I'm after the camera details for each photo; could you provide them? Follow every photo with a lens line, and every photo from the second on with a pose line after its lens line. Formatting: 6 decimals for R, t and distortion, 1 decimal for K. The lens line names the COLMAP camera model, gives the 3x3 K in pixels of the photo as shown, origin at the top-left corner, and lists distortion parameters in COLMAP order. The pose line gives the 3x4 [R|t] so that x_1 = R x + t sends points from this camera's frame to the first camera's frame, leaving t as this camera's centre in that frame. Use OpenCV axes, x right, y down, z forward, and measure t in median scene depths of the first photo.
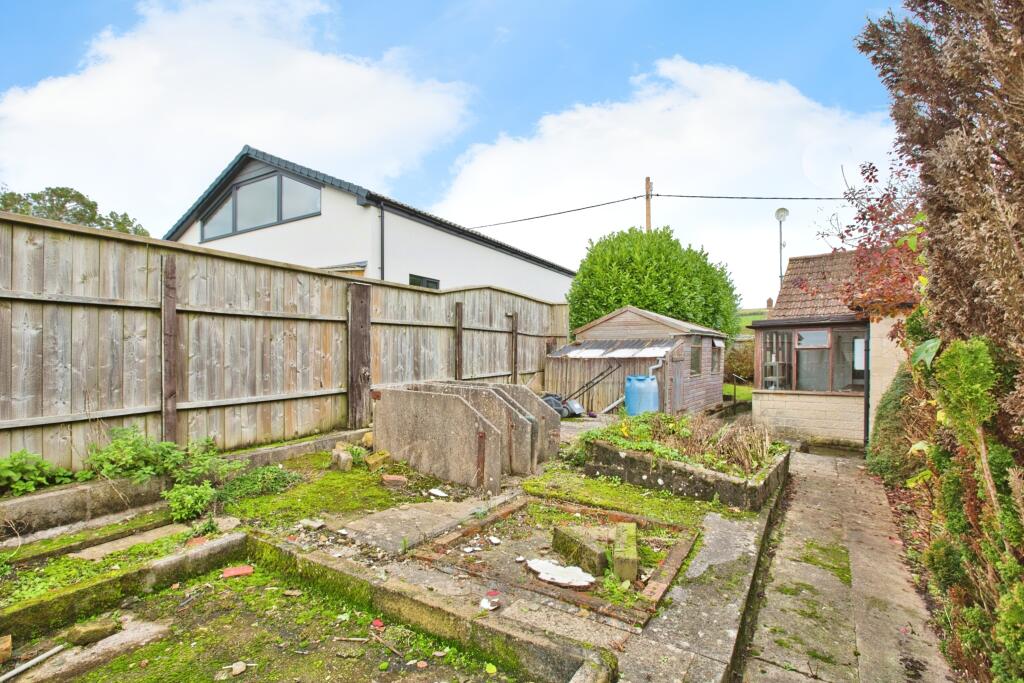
lens RADIAL K [[483.5, 0, 509.5], [0, 483.5, 343.1], [0, 0, 1]] dist [-0.006029, -0.000303]
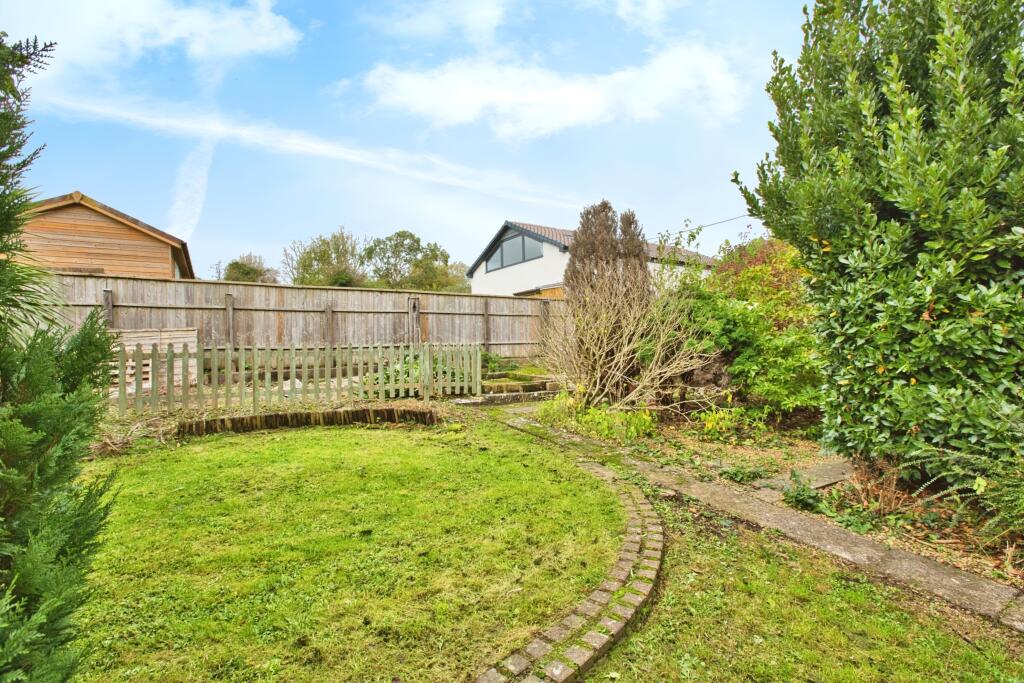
lens RADIAL K [[483.5, 0, 512.9], [0, 483.5, 339.9], [0, 0, 1]] dist [-0.006029, -0.000303]
pose [[0.878311, -0.011626, -0.477949, 0.388652], [0.021642, 0.999646, 0.015456, 0.022030], [0.477600, -0.023919, 0.878252, -0.682875]]
